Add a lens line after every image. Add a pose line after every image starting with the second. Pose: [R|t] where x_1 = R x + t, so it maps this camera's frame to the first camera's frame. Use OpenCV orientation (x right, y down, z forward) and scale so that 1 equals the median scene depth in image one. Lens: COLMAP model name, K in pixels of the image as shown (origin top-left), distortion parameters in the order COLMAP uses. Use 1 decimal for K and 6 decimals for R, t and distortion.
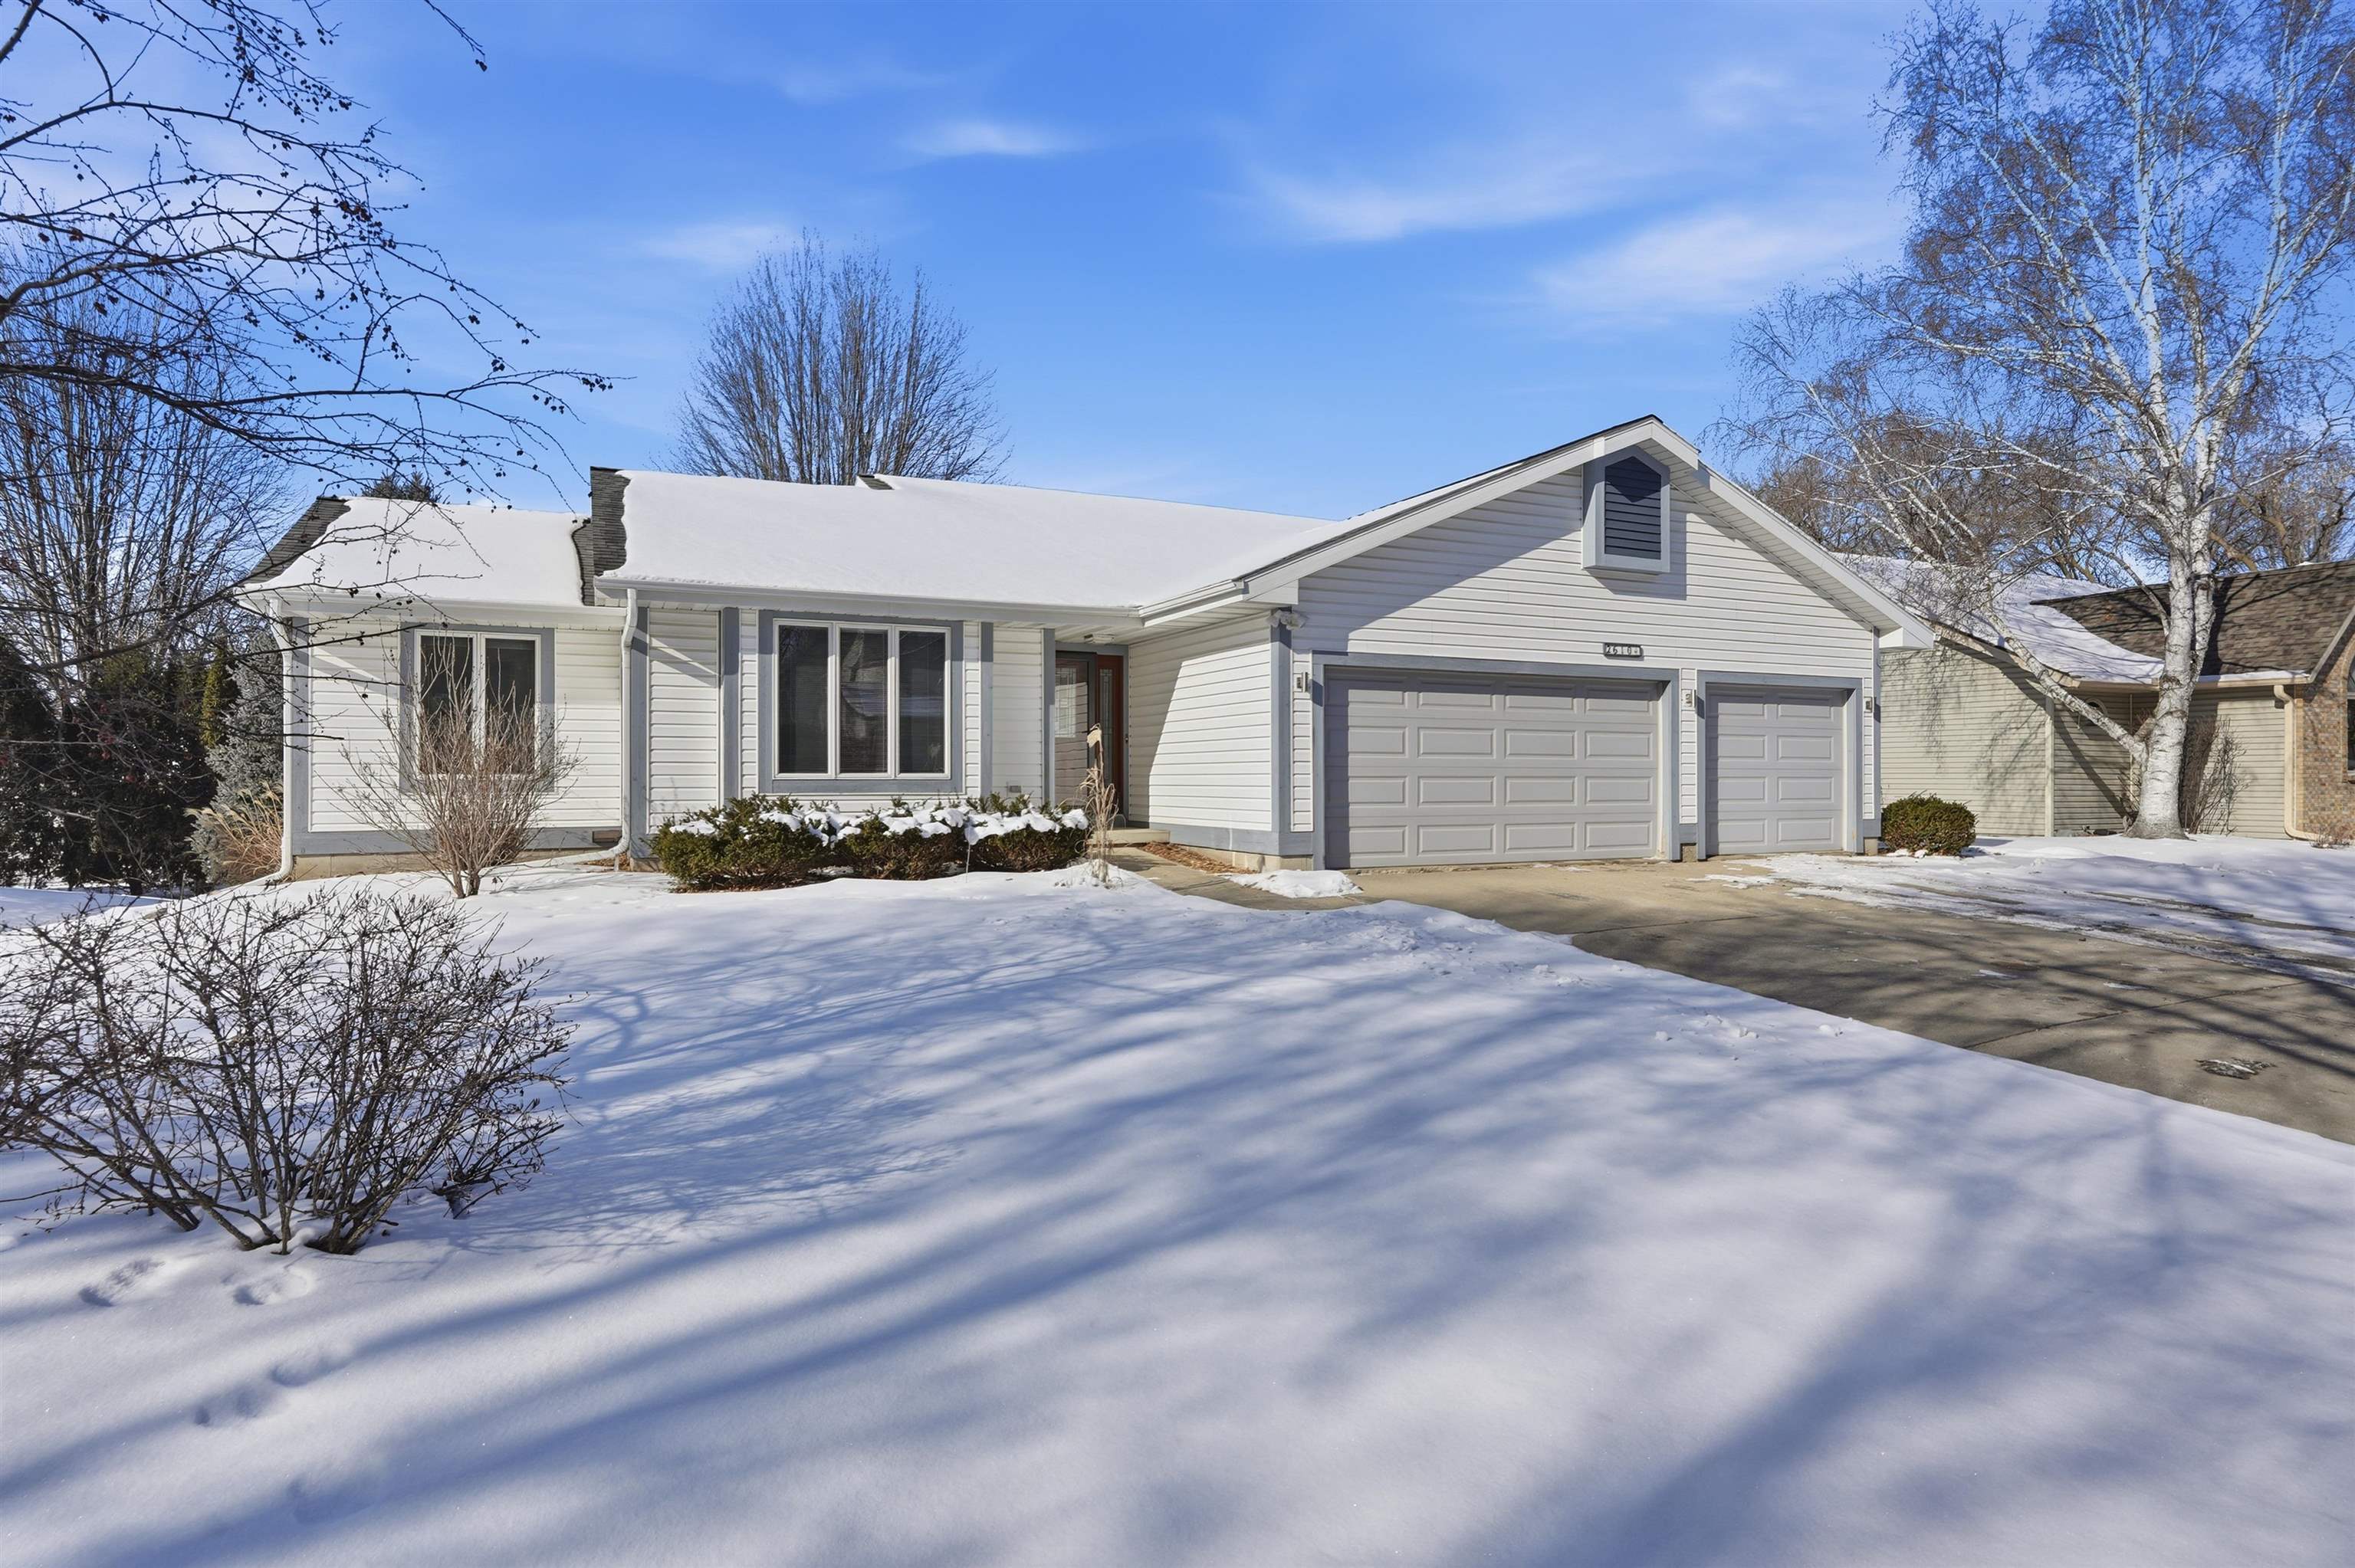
lens RADIAL K [[1239.6, 0, 1185.7], [0, 1239.6, 763.6], [0, 0, 1]] dist [0.004410, 0.000409]
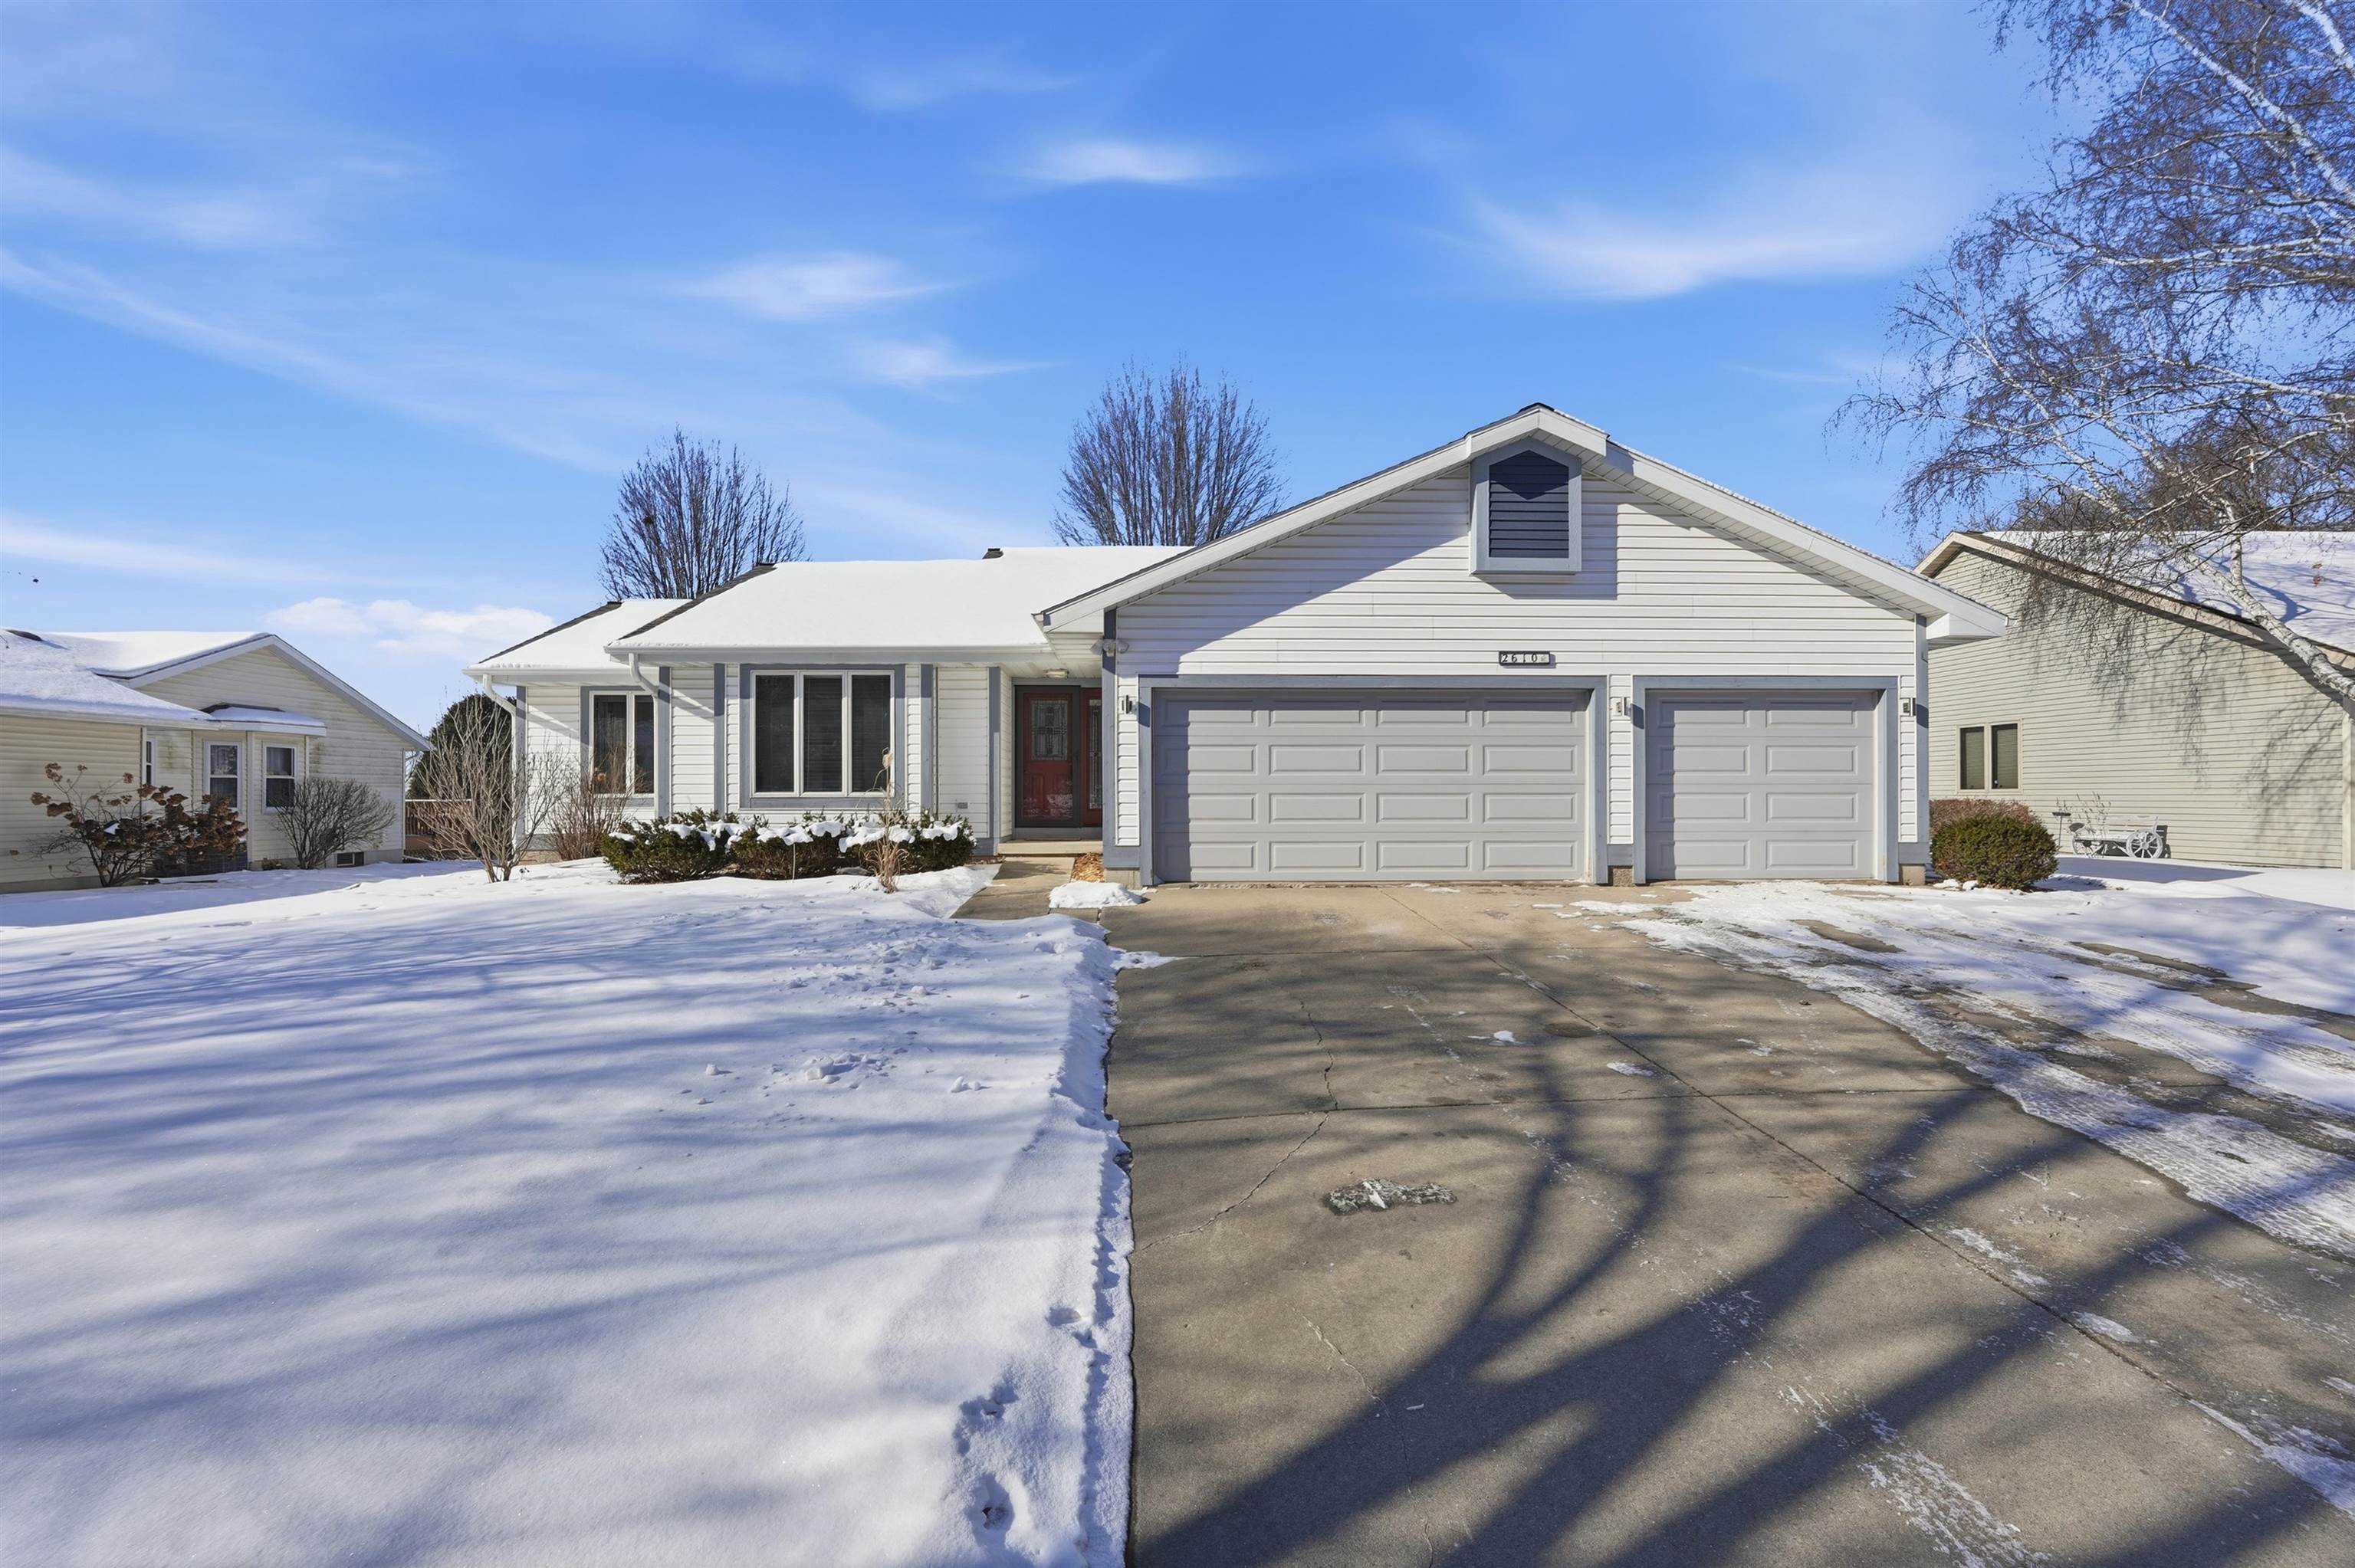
lens RADIAL K [[1038.1, 0, 1177.5], [0, 1038.1, 784.0], [0, 0, 1]] dist [-0.004398, 0.000014]
pose [[0.917405, -0.006758, -0.397898, 0.433670], [0.006491, 0.999977, -0.002019, 0.003733], [0.397902, -0.000730, 0.917427, 0.179657]]
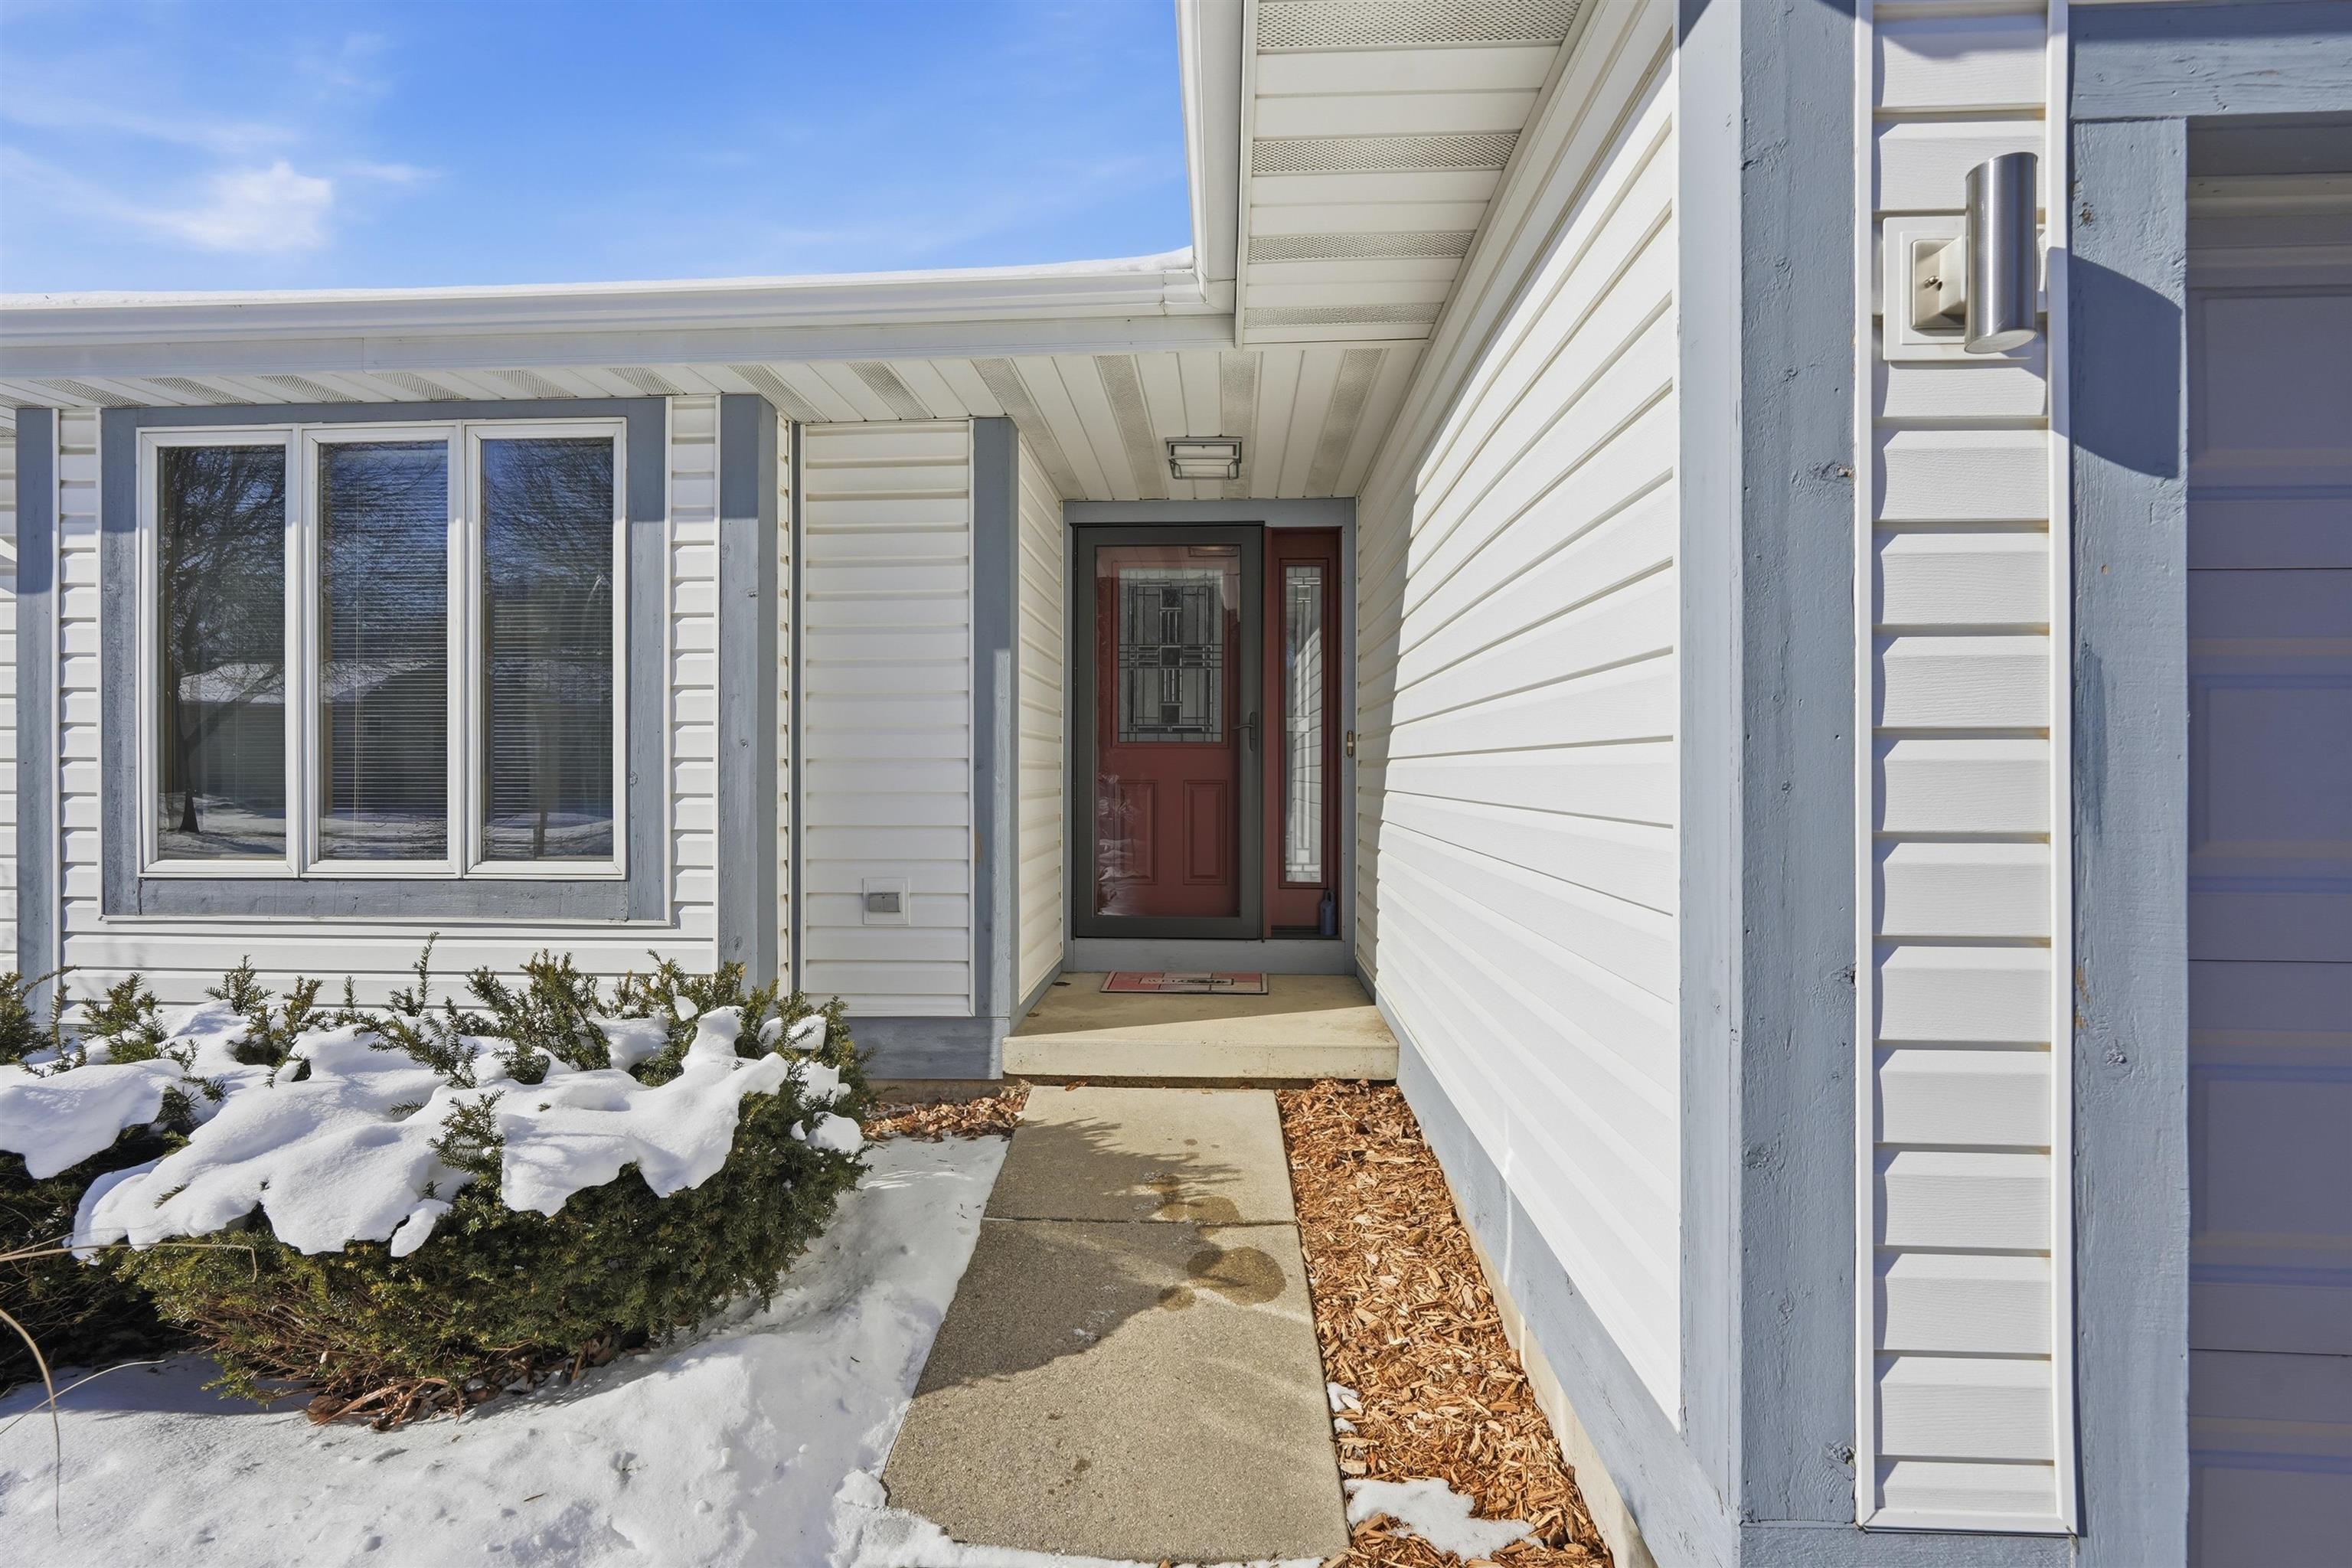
lens RADIAL K [[1068.8, 0, 1165.7], [0, 1068.8, 763.6], [0, 0, 1]] dist [-0.003559, 0.000246]
pose [[0.875837, -0.002679, -0.482600, 0.067313], [0.006721, 0.999955, 0.006646, -0.018157], [0.482561, -0.009064, 0.875816, 0.776596]]
